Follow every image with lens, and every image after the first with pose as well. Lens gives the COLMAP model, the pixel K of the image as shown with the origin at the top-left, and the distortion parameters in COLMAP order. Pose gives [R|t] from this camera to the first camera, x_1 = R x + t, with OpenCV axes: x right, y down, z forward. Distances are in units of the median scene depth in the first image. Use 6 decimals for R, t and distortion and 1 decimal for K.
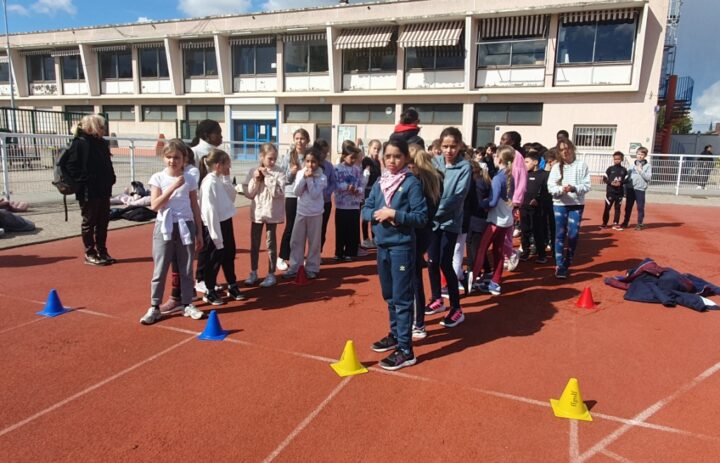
lens RADIAL K [[459.5, 0, 360.0], [0, 459.5, 231.5], [0, 0, 1]] dist [0.019467, -0.000861]
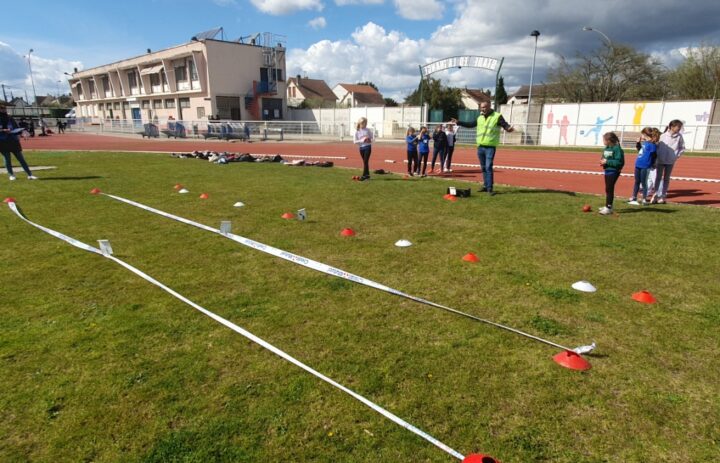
lens RADIAL K [[459.5, 0, 360.0], [0, 459.5, 231.5], [0, 0, 1]] dist [0.019467, -0.000861]
pose [[0.910008, 0.077137, -0.407352, 1.810288], [-0.057553, 0.996530, 0.060132, 0.151477], [0.410577, -0.031277, 0.911290, -0.589995]]
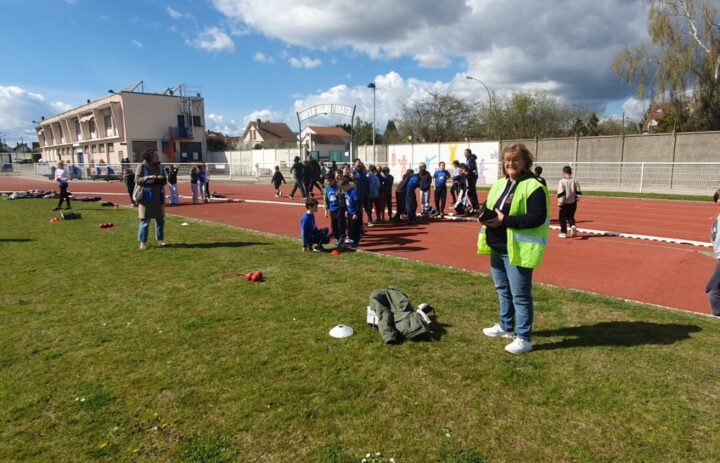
lens RADIAL K [[459.5, 0, 360.0], [0, 459.5, 231.5], [0, 0, 1]] dist [0.019467, -0.000861]
pose [[0.905921, 0.031308, -0.422289, 2.247843], [-0.044370, 0.998792, -0.021137, 0.150960], [0.421117, 0.037885, 0.906215, -0.536582]]
